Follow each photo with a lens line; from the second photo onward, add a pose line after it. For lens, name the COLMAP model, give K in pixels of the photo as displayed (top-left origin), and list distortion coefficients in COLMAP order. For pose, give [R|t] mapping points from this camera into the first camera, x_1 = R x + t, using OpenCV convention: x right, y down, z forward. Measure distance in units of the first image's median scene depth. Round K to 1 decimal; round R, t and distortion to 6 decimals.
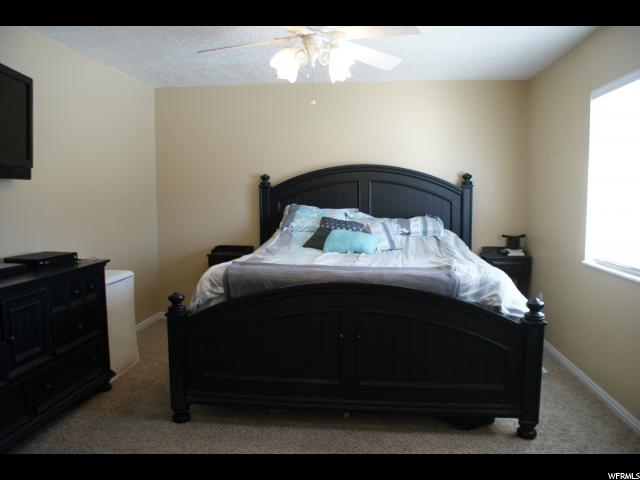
lens RADIAL K [[499.9, 0, 317.1], [0, 499.9, 240.9], [0, 0, 1]] dist [-0.162854, 0.161508]
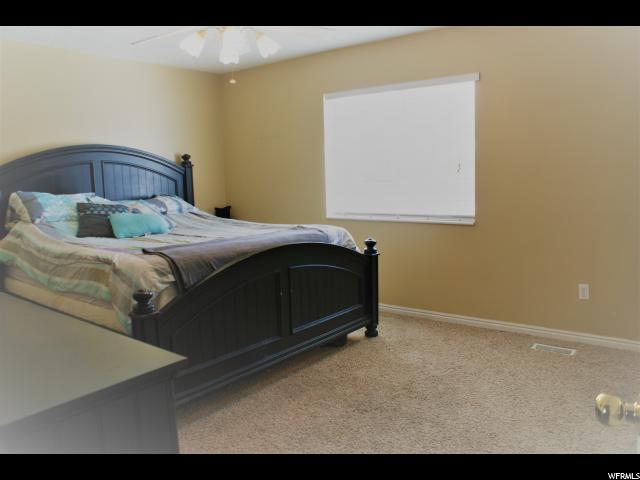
lens RADIAL K [[499.9, 0, 317.1], [0, 499.9, 240.9], [0, 0, 1]] dist [-0.162854, 0.161508]
pose [[0.544028, -0.129183, 0.829063, -0.550815], [0.105803, 0.990752, 0.084950, -0.010921], [-0.832370, 0.041502, 0.552664, 0.199536]]
